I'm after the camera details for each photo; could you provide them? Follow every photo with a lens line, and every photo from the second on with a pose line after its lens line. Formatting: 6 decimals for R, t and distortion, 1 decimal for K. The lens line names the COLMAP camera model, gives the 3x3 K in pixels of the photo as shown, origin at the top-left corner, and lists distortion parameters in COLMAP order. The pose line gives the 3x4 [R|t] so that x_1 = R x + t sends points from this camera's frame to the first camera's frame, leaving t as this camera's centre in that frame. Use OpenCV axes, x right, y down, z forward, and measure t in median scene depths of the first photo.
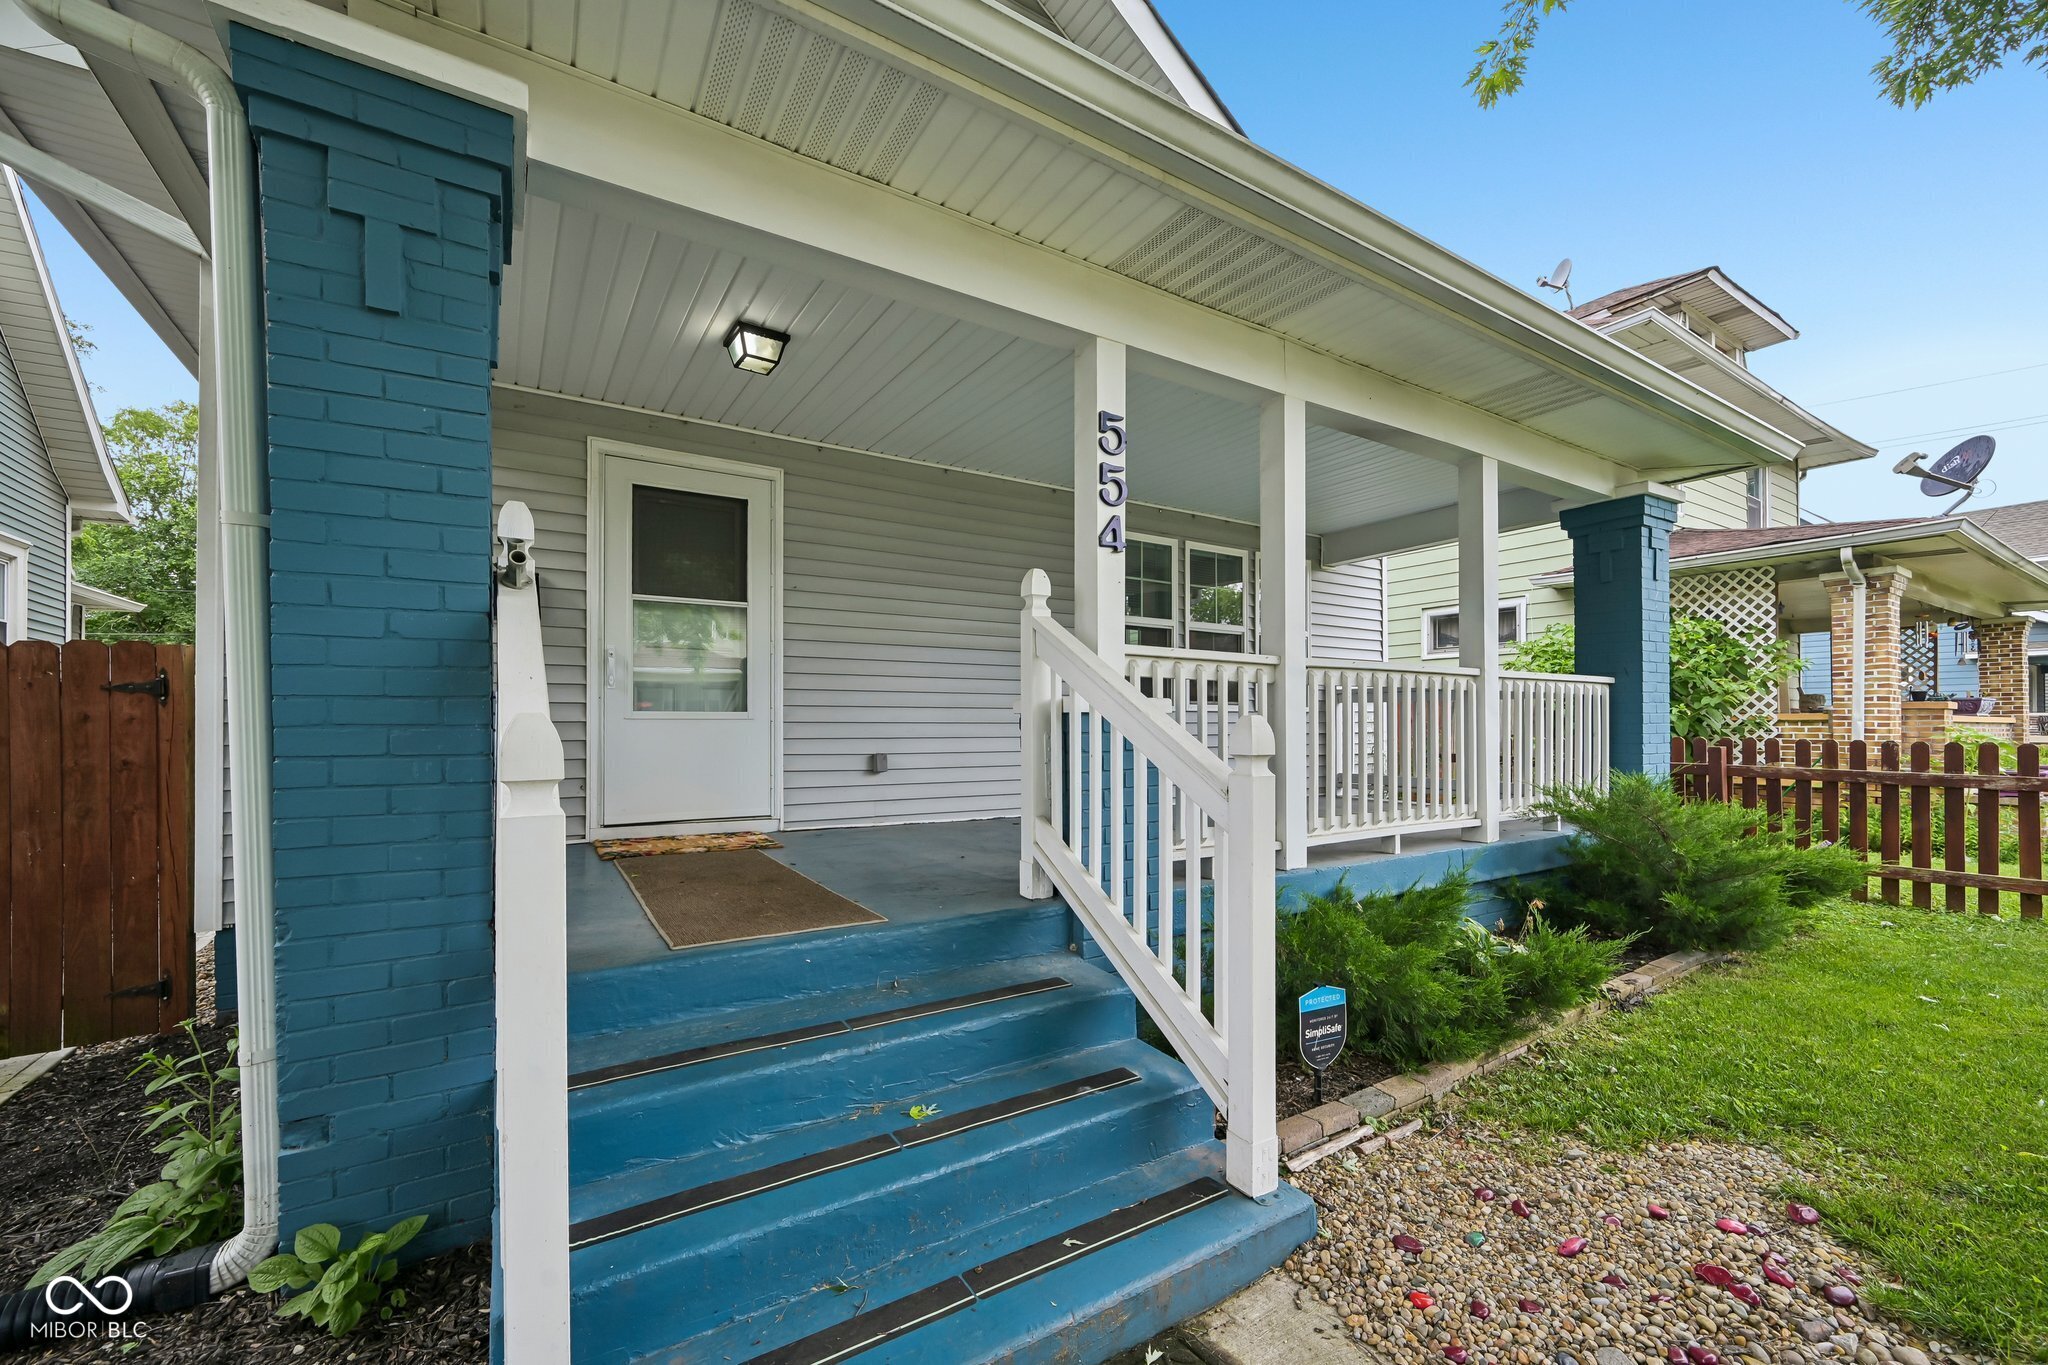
lens RADIAL K [[816.5, 0, 994.3], [0, 816.5, 722.2], [0, 0, 1]] dist [-0.005147, -0.000528]
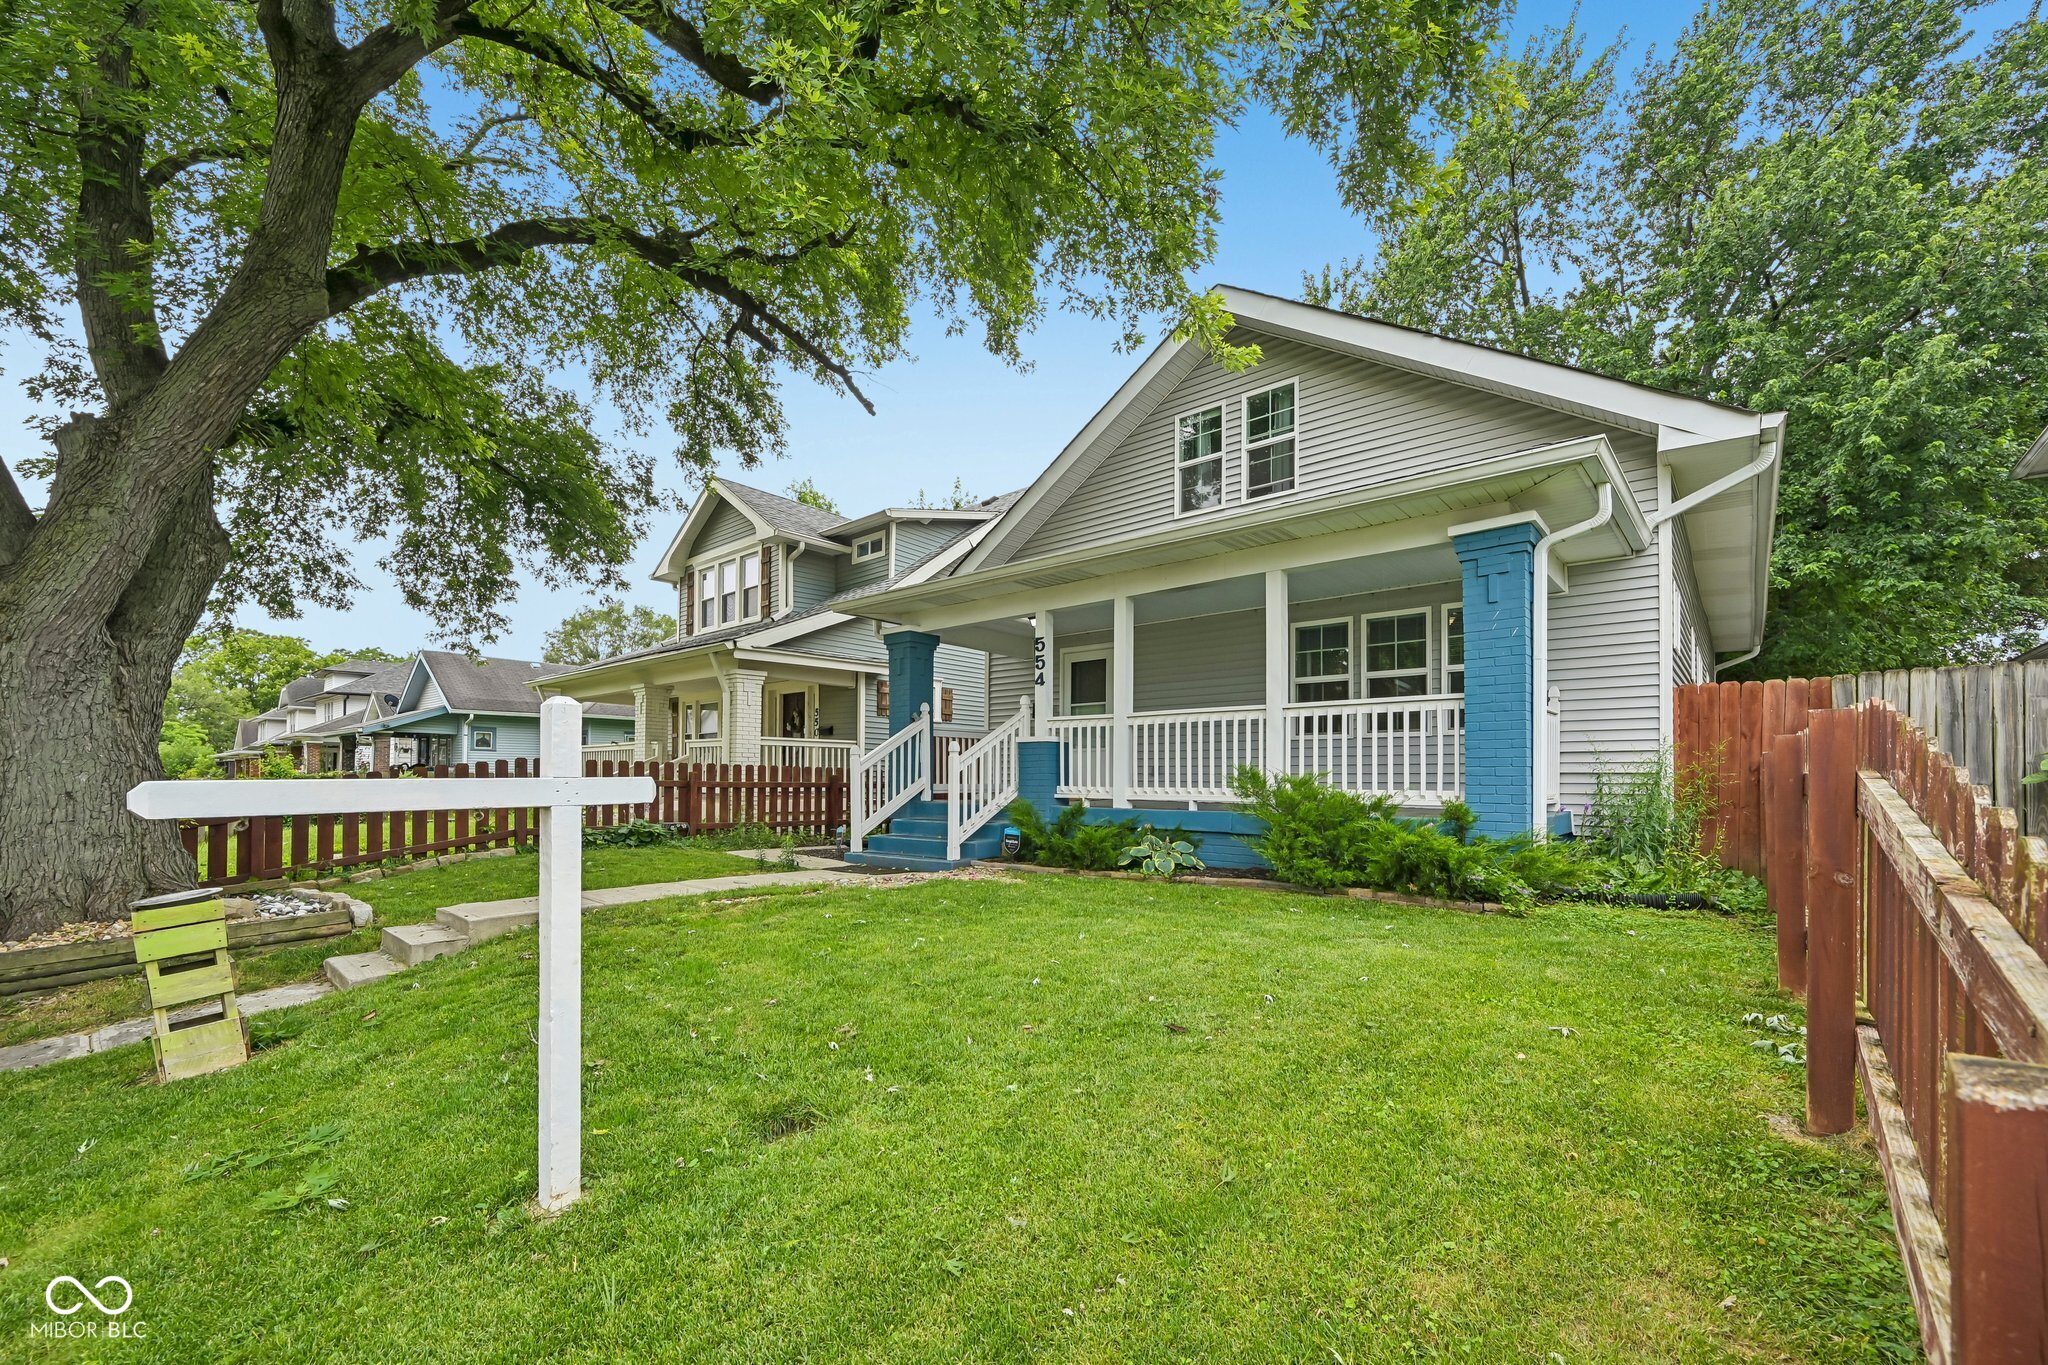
lens RADIAL K [[816.5, 0, 1012.9], [0, 816.5, 776.6], [0, 0, 1]] dist [-0.005147, -0.000528]
pose [[0.286664, -0.003976, -0.958023, 1.835834], [-0.006445, 0.999961, -0.006079, 0.081120], [0.958010, 0.007917, 0.286627, 0.065163]]
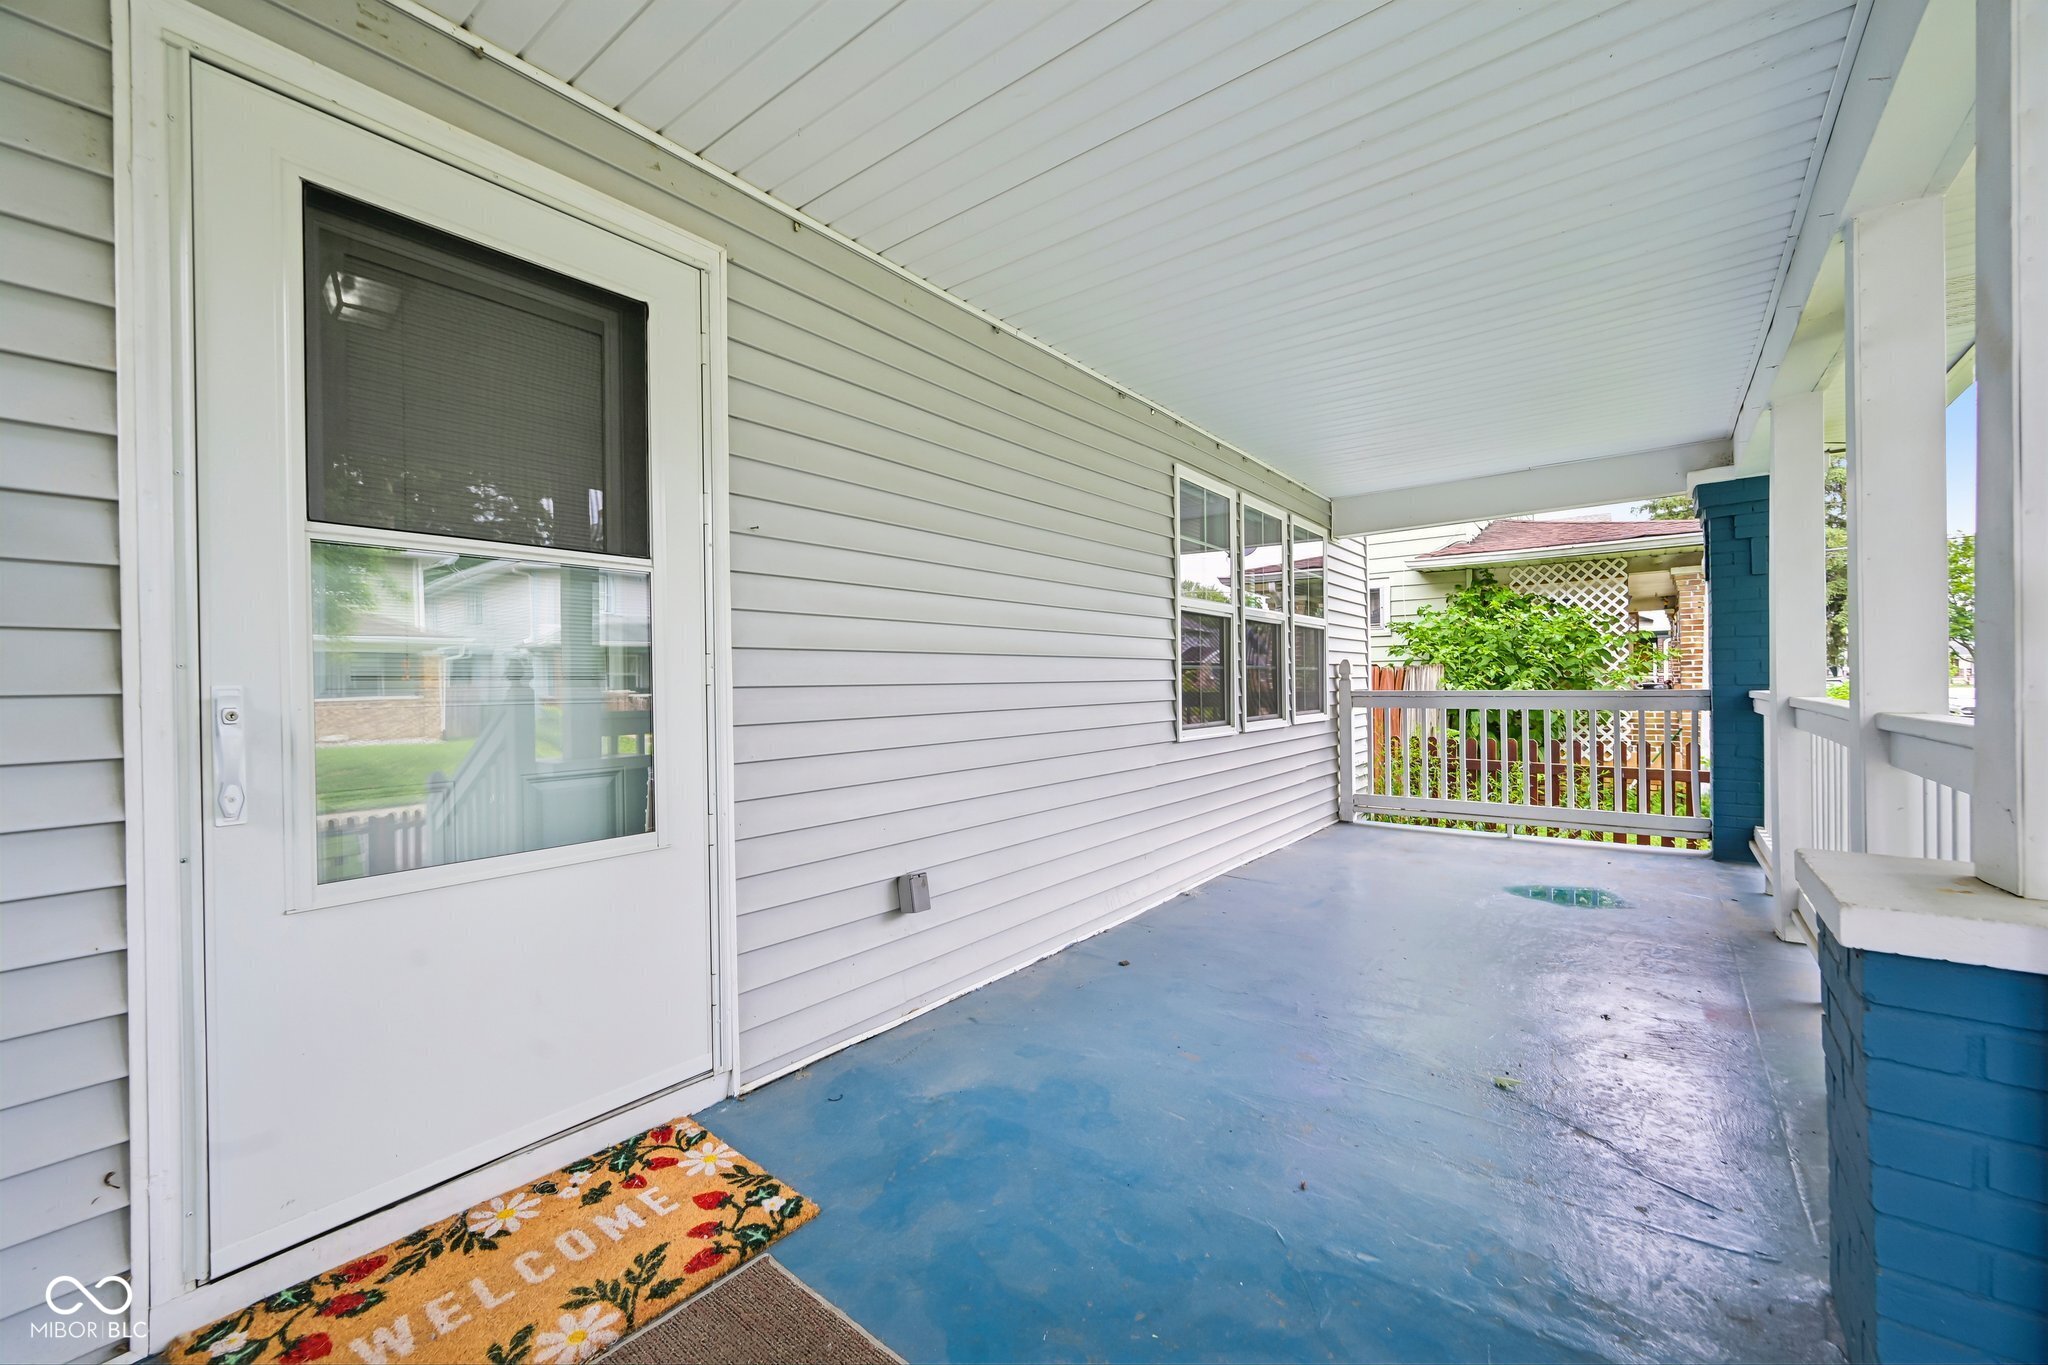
lens RADIAL K [[816.5, 0, 1024.5], [0, 816.5, 682.9], [0, 0, 1]] dist [-0.005147, -0.000528]
pose [[0.931092, -0.015712, 0.364446, -0.270625], [0.016496, 0.999863, 0.000961, -0.080526], [-0.364411, 0.005118, 0.931224, 0.542601]]
